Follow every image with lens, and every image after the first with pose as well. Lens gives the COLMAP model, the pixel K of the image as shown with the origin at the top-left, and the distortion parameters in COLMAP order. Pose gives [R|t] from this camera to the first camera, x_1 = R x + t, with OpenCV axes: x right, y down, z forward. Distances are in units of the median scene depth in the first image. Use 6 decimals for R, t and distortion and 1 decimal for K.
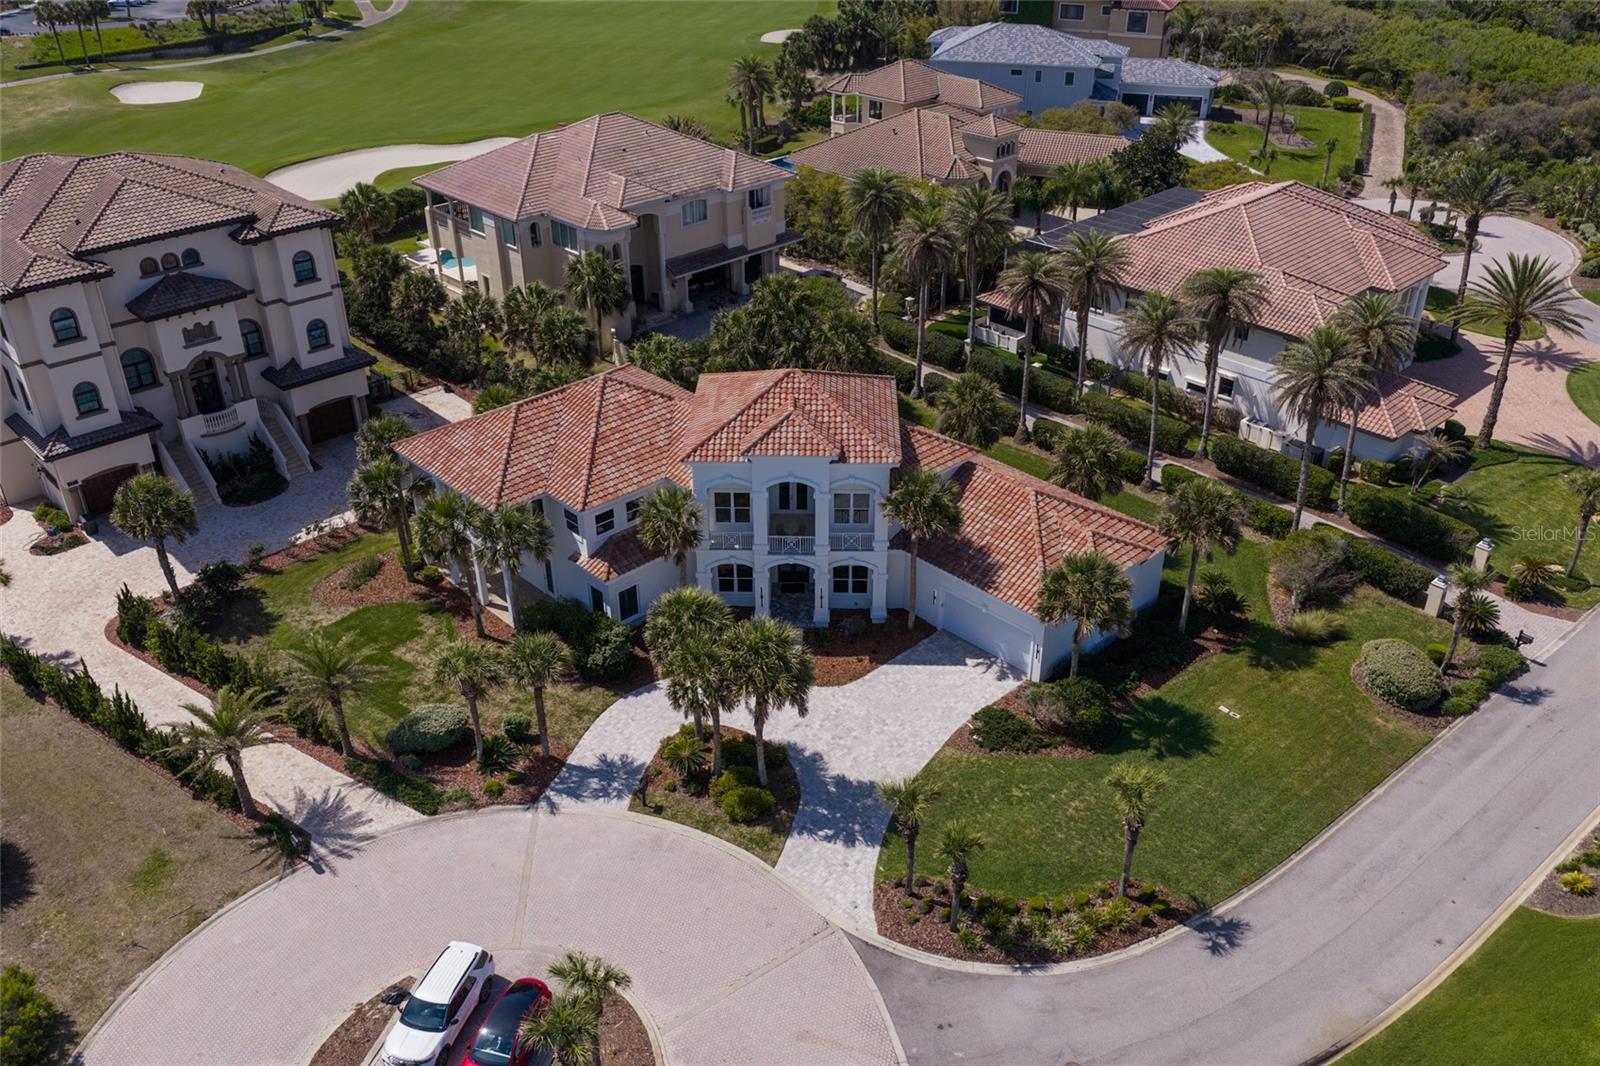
lens RADIAL K [[1363.5, 0, 800.0], [0, 1363.5, 533.0], [0, 0, 1]] dist [0.005170, -0.058882]
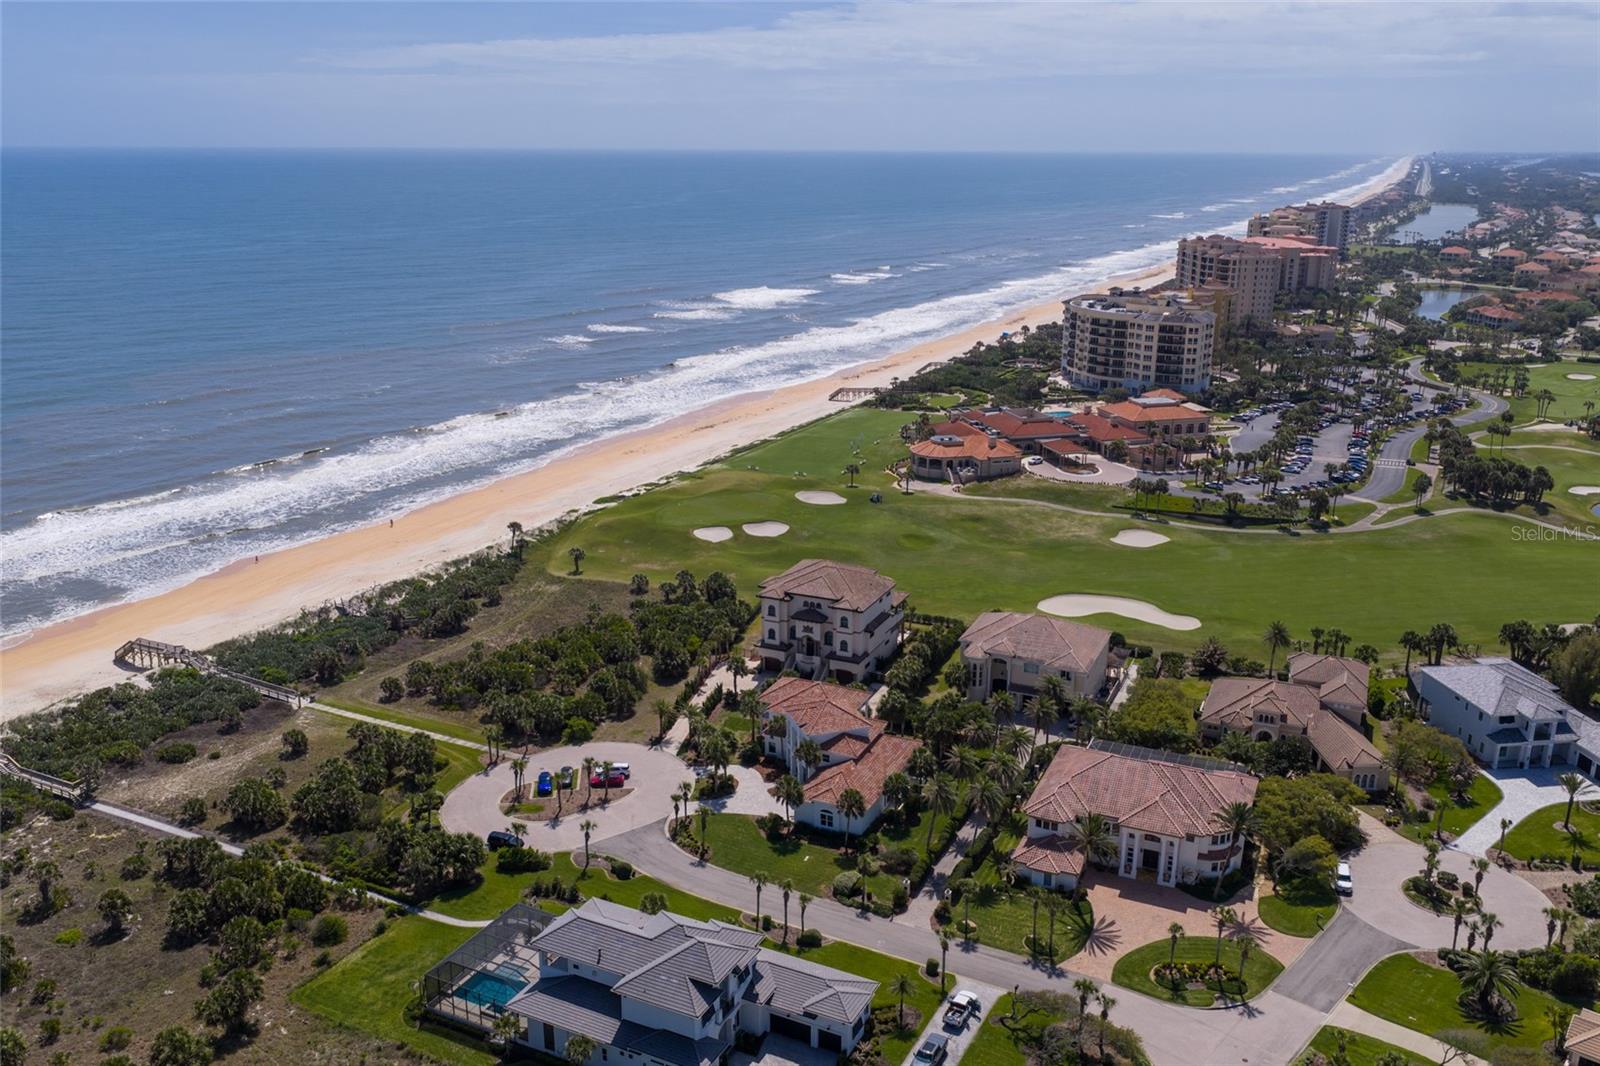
lens RADIAL K [[1363.5, 0, 800.0], [0, 1363.5, 533.0], [0, 0, 1]] dist [0.005170, -0.058882]
pose [[0.379376, 0.276594, -0.882932, 2.526365], [-0.463709, 0.882613, 0.077249, -0.656341], [0.800654, 0.380117, 0.463102, -0.571254]]
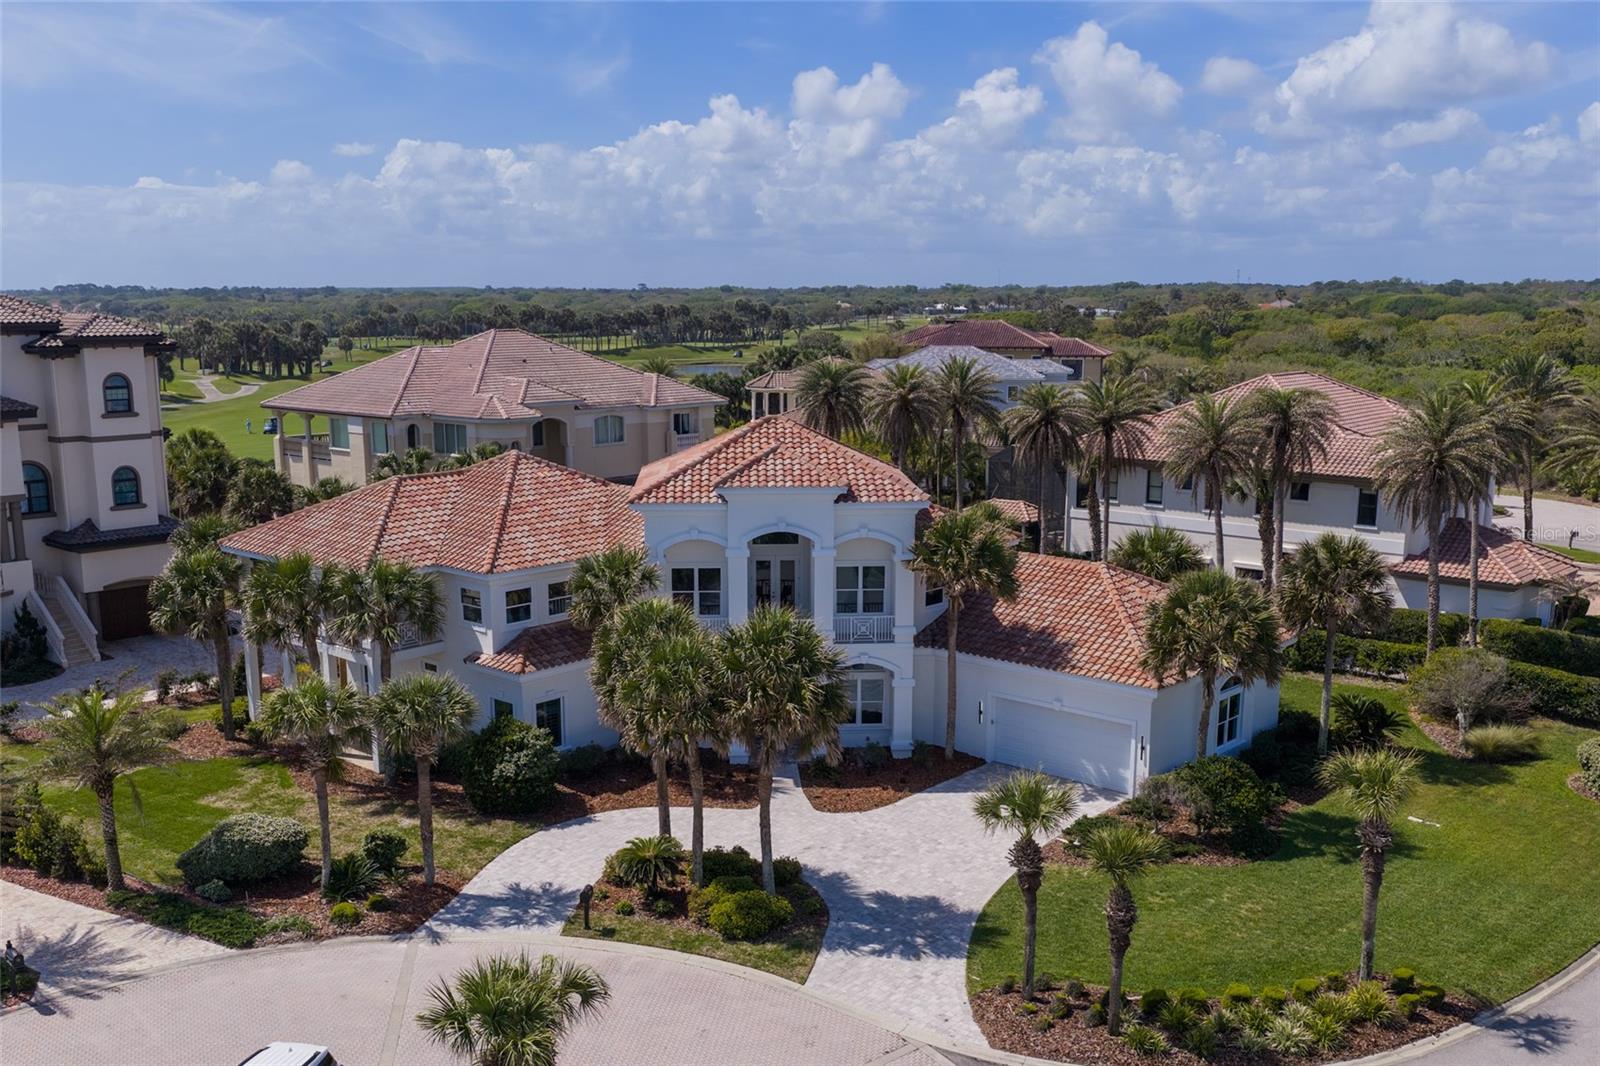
lens RADIAL K [[1554.3, 0, 800.0], [0, 1554.3, 533.0], [0, 0, 1]] dist [0.011641, -0.070109]
pose [[0.997039, -0.010801, 0.076137, -0.059227], [0.035061, 0.945040, -0.325071, 0.230160], [-0.068441, 0.326777, 0.942620, 0.216783]]
